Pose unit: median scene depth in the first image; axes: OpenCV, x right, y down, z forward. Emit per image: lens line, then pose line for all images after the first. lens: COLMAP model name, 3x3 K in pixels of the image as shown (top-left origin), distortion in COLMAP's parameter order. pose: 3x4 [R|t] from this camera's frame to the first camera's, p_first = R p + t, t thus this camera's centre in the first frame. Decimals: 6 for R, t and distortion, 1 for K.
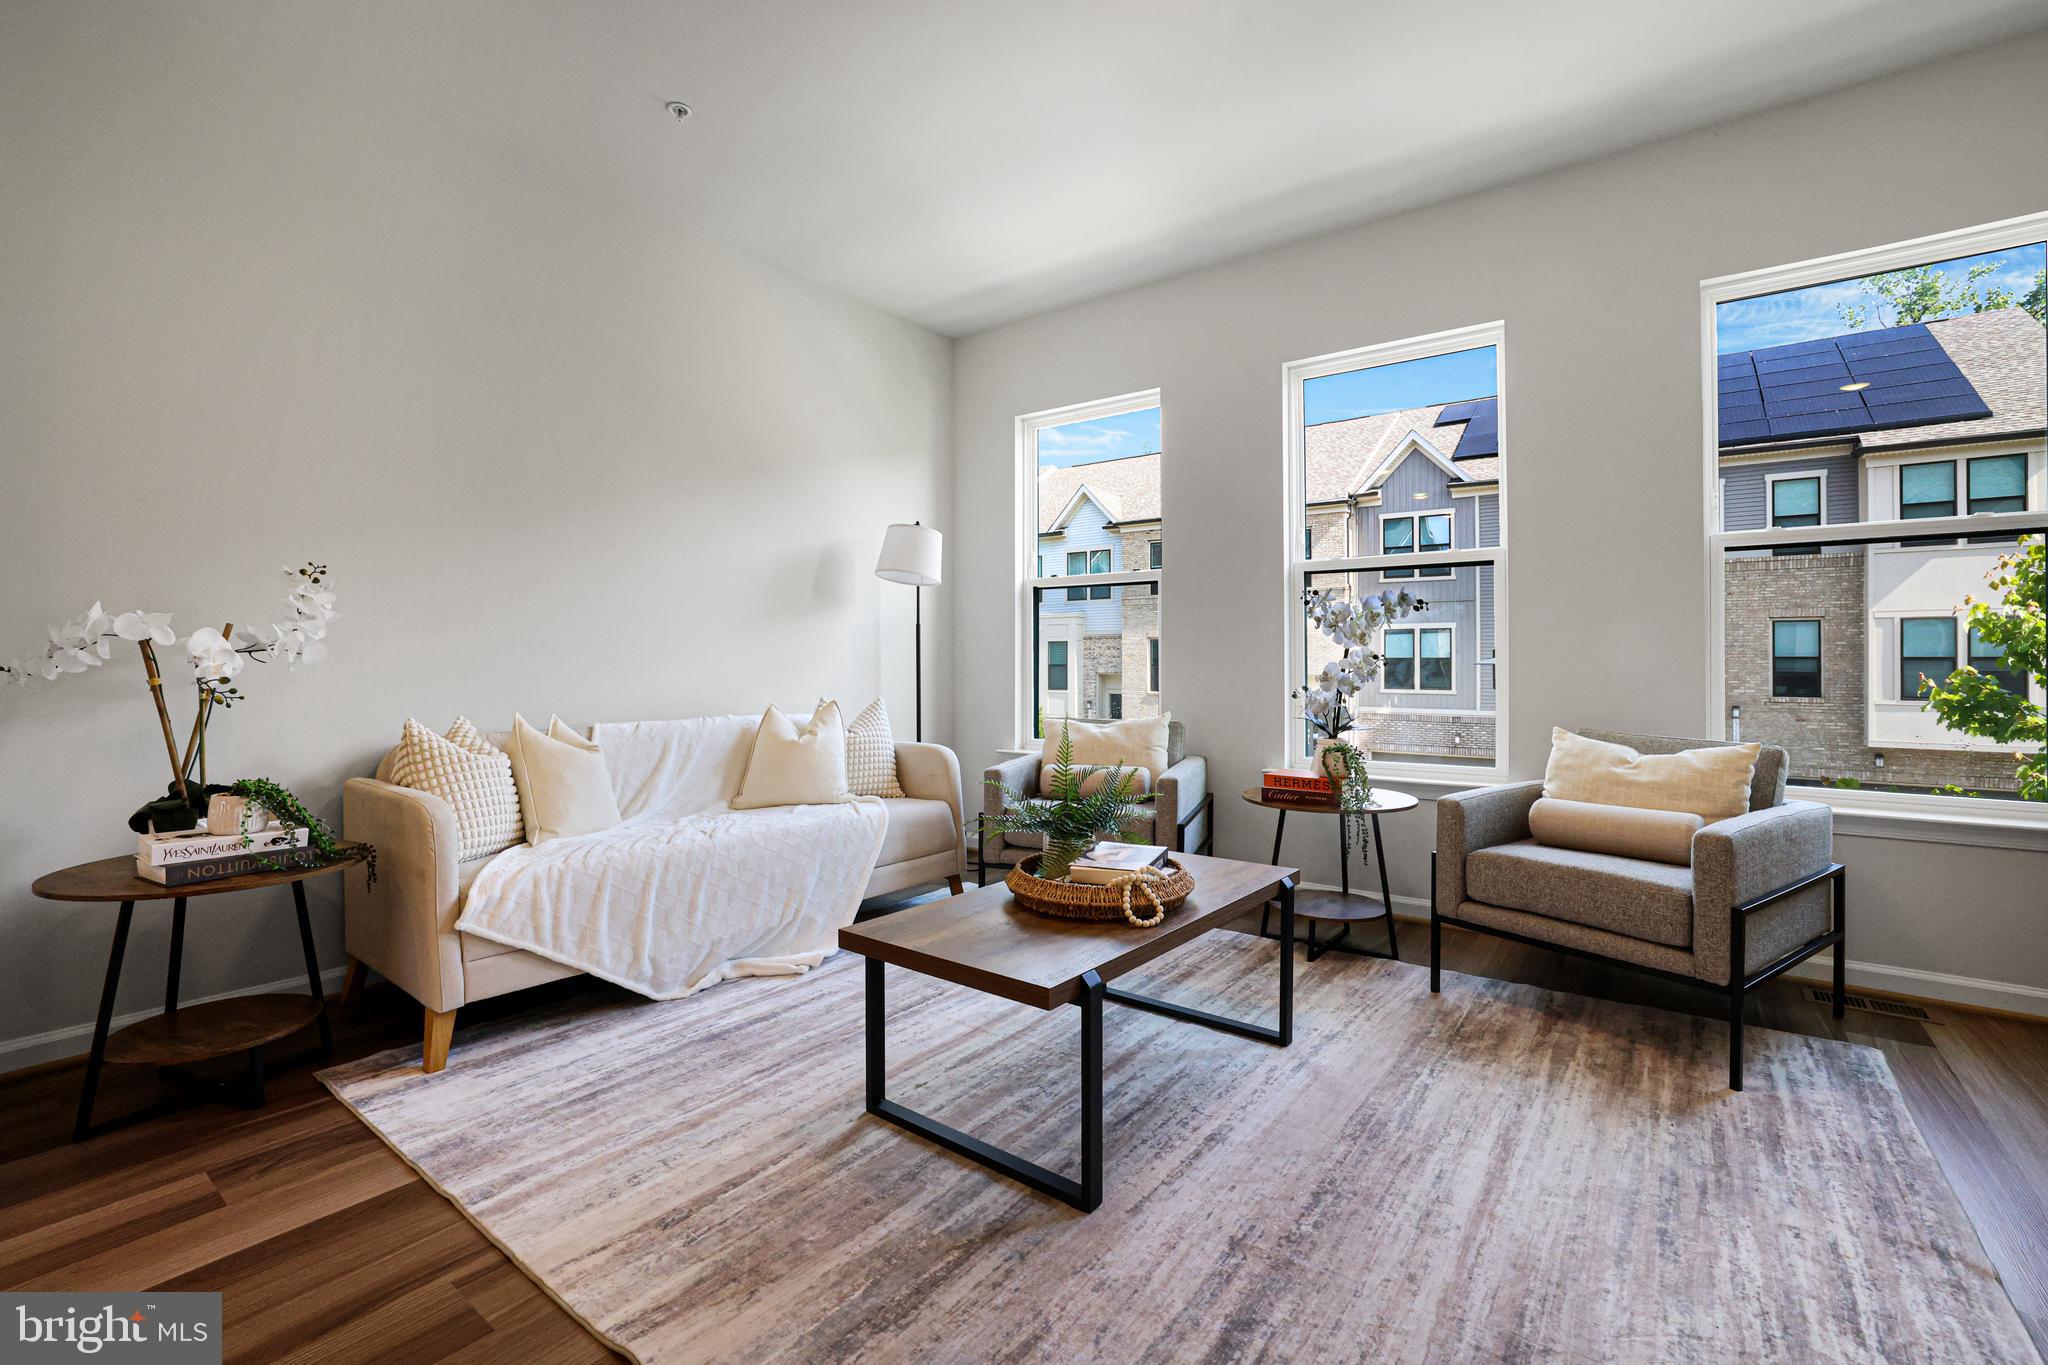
lens RADIAL K [[891.3, 0, 1021.9], [0, 891.3, 650.6], [0, 0, 1]] dist [-0.042801, 0.012011]
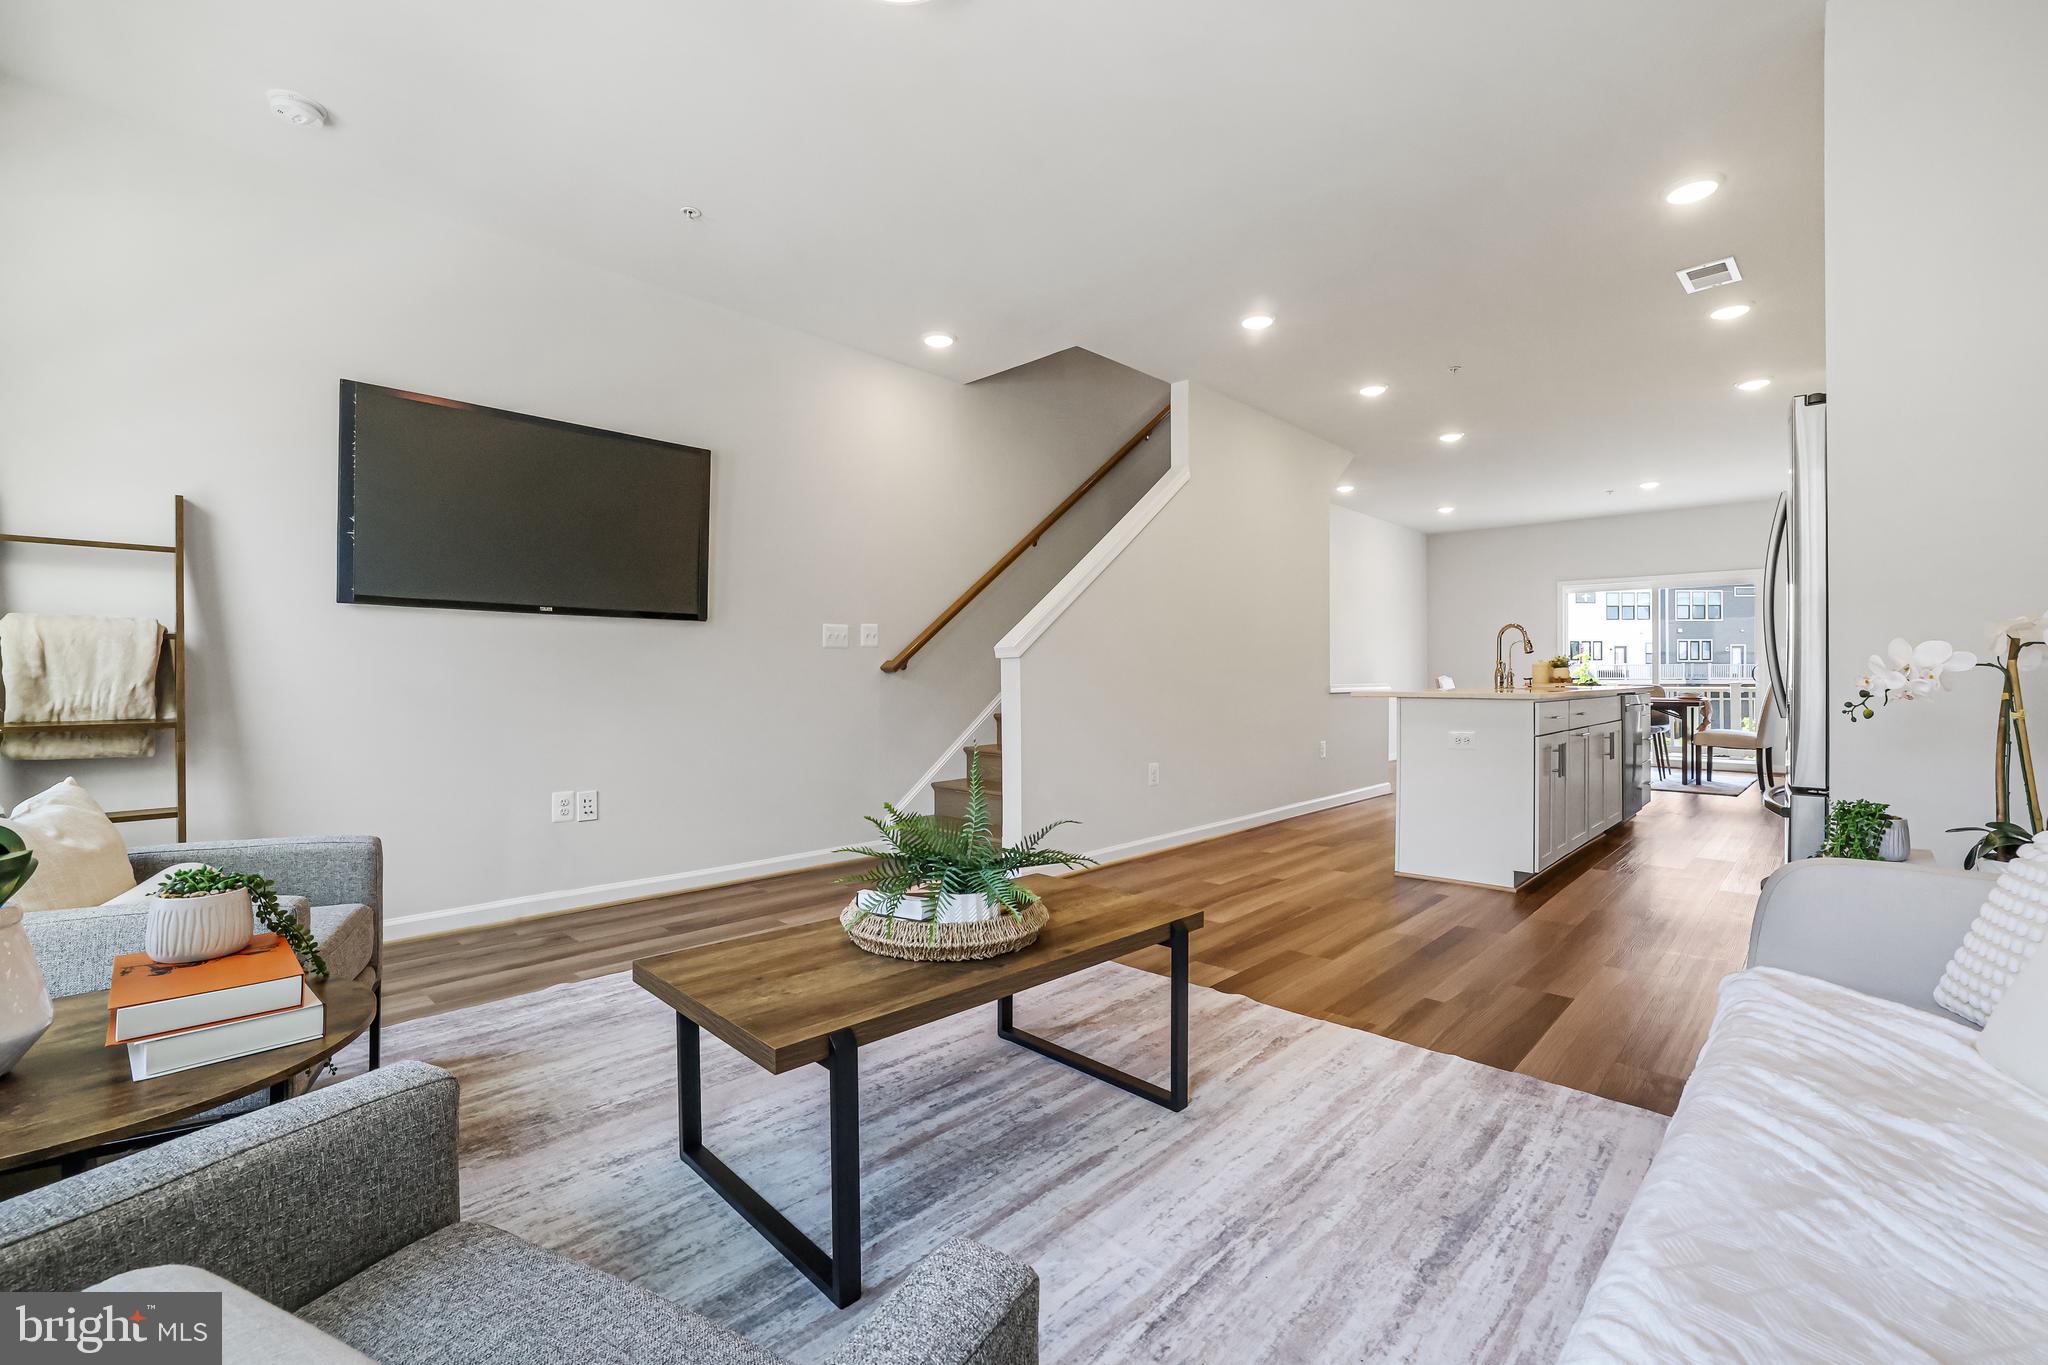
lens RADIAL K [[882.8, 0, 1026.3], [0, 882.8, 672.8], [0, 0, 1]] dist [-0.041719, 0.021017]
pose [[-0.993453, -0.001108, 0.114233, -0.087438], [-0.003144, 0.999839, -0.017641, 0.024981], [-0.114195, -0.017885, -0.993297, 1.707214]]
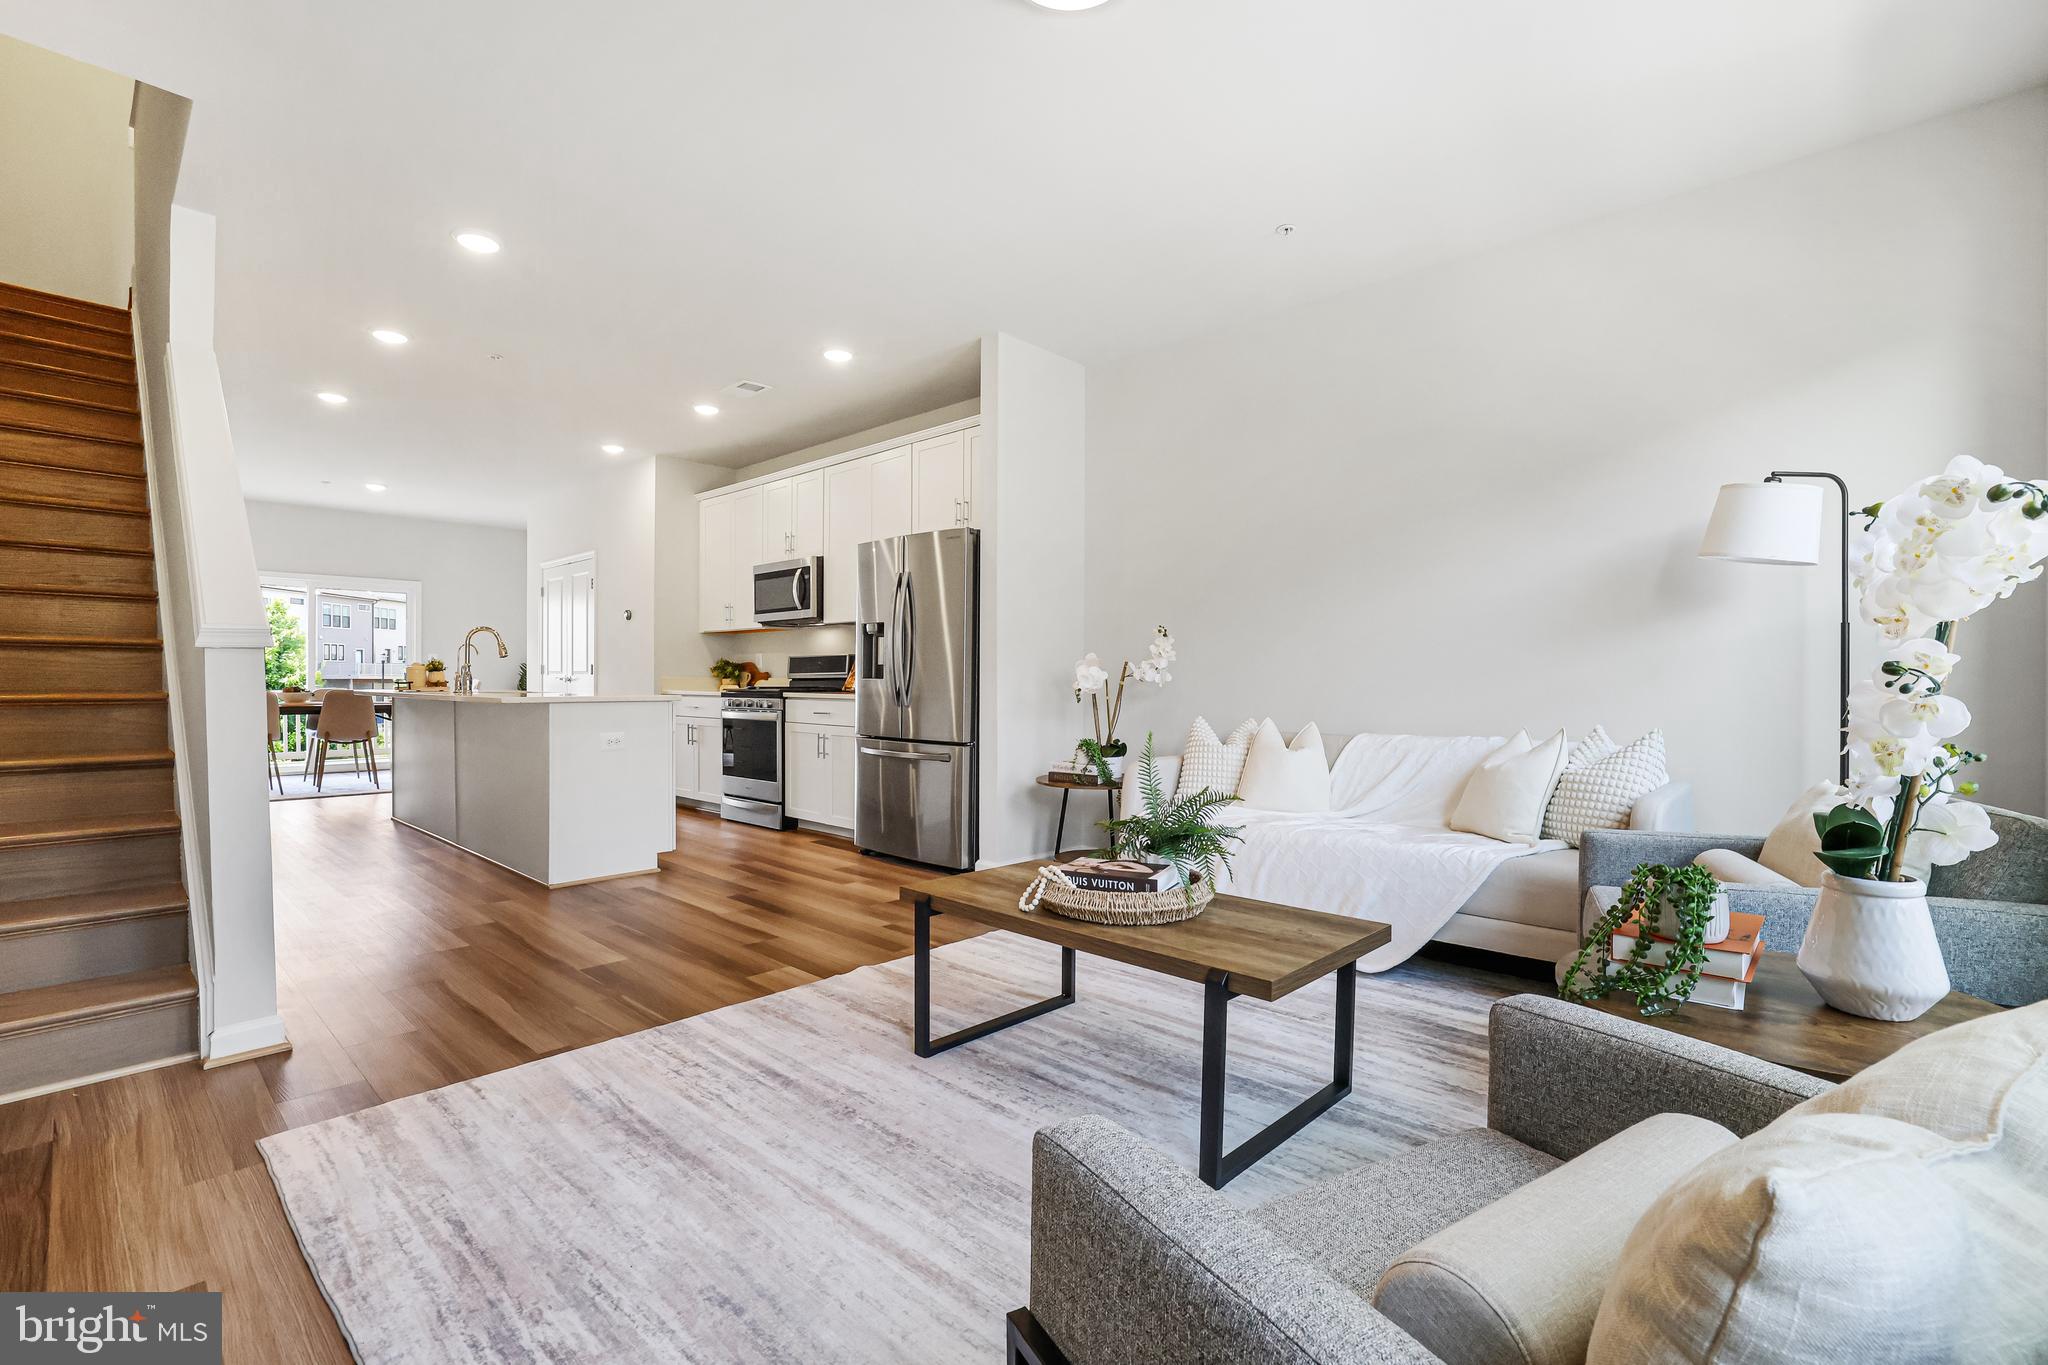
lens RADIAL K [[905.0, 0, 1024.0], [0, 905.0, 682.5], [0, 0, 1]] dist [-0.049903, 0.017418]
pose [[-0.097890, 0.001704, -0.995196, 1.049944], [0.012091, 0.999927, 0.000522, 0.011305], [0.995124, -0.011981, -0.097904, 0.898331]]
